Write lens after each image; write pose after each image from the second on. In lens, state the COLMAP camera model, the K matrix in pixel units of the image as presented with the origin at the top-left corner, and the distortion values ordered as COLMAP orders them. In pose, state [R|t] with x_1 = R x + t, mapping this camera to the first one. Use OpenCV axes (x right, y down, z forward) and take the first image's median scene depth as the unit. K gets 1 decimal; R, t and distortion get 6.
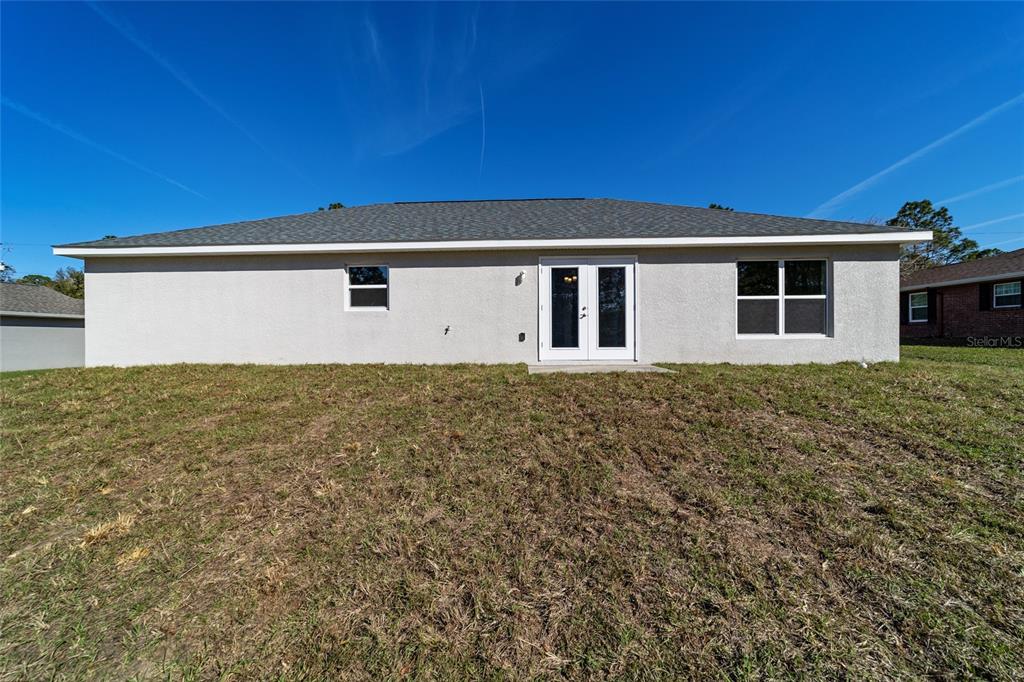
lens RADIAL K [[391.2, 0, 509.0], [0, 391.2, 338.7], [0, 0, 1]] dist [-0.019205, 0.008849]
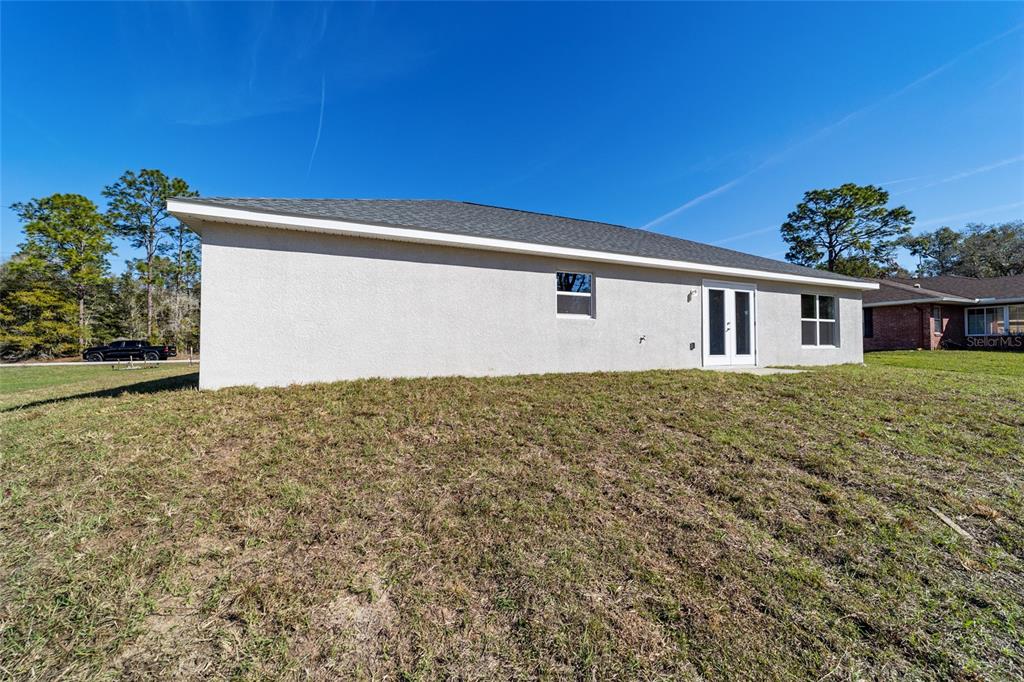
lens RADIAL K [[391.2, 0, 509.0], [0, 391.2, 338.7], [0, 0, 1]] dist [-0.019205, 0.008849]
pose [[0.898041, 0.015164, 0.439651, -0.974339], [0.002433, 0.999219, -0.039434, 0.017927], [-0.439905, 0.036483, 0.897303, 0.200772]]
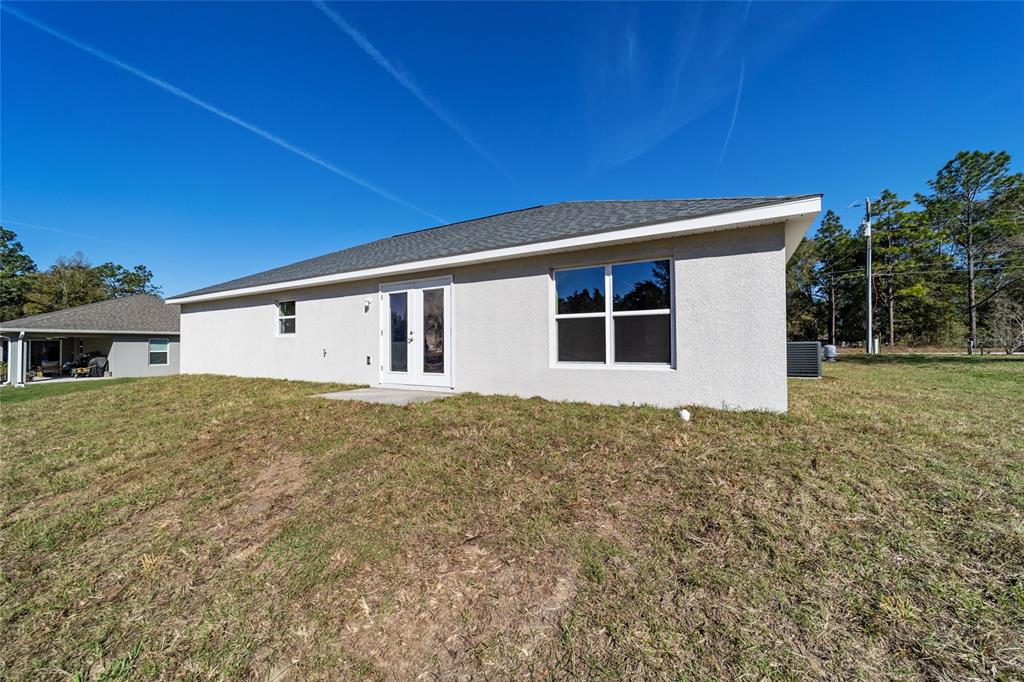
lens RADIAL K [[391.2, 0, 509.0], [0, 391.2, 338.7], [0, 0, 1]] dist [-0.019205, 0.008849]
pose [[0.887313, -0.007250, -0.461110, 0.869721], [-0.010267, 0.999318, -0.035469, -0.029788], [0.461053, 0.036206, 0.886634, 0.236447]]
